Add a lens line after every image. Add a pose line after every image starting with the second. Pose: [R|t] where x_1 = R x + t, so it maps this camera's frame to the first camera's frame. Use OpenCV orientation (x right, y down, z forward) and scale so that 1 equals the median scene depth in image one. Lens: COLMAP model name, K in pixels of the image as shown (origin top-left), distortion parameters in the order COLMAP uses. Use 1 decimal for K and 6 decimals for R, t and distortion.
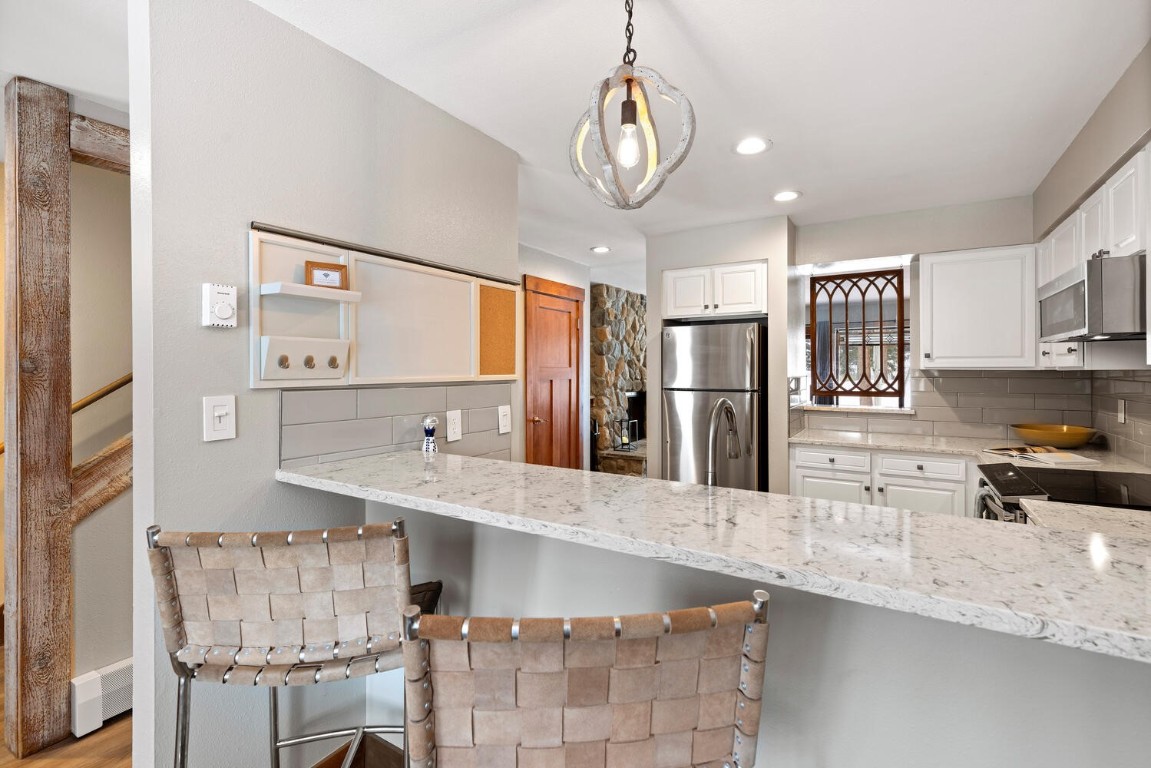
lens RADIAL K [[516.3, 0, 573.2], [0, 516.3, 372.1], [0, 0, 1]] dist [0.000517, -0.000102]
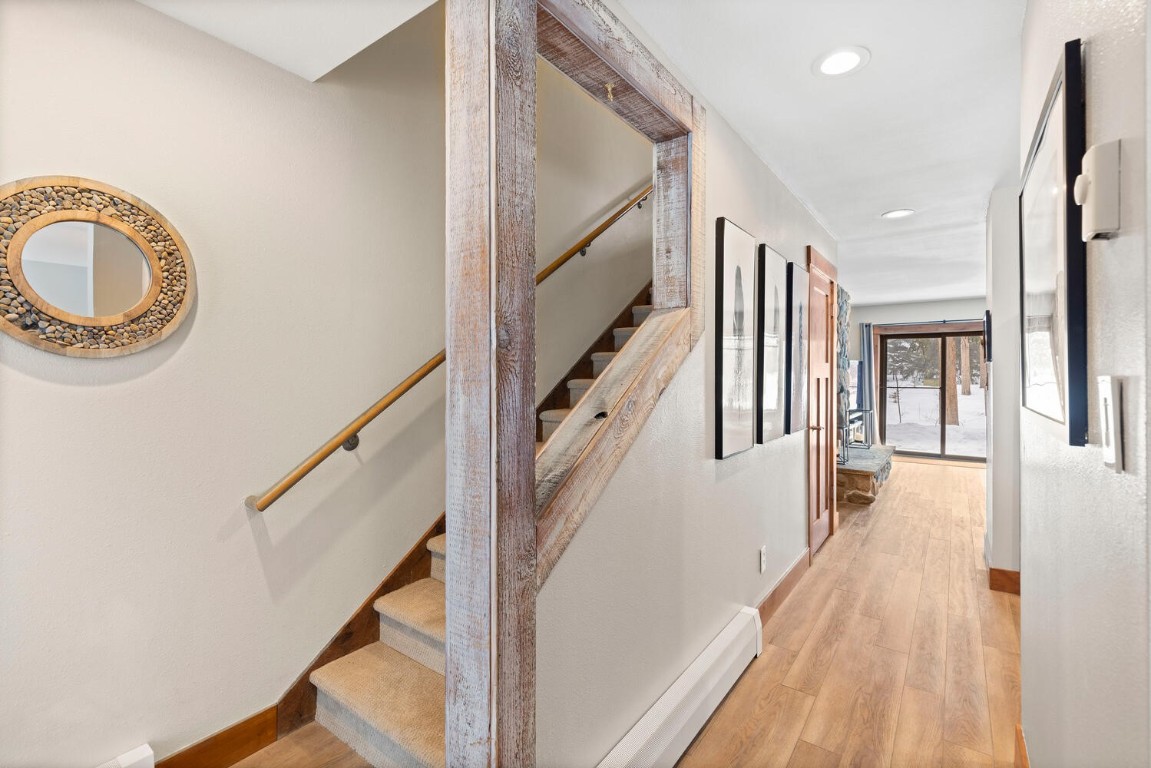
lens RADIAL K [[517.0, 0, 576.2], [0, 517.0, 376.6], [0, 0, 1]] dist [0.004495, -0.000024]
pose [[0.997391, 0.002260, -0.072160, -0.906228], [-0.002306, 0.999997, -0.000552, 0.034587], [0.072158, 0.000717, 0.997393, 0.386876]]
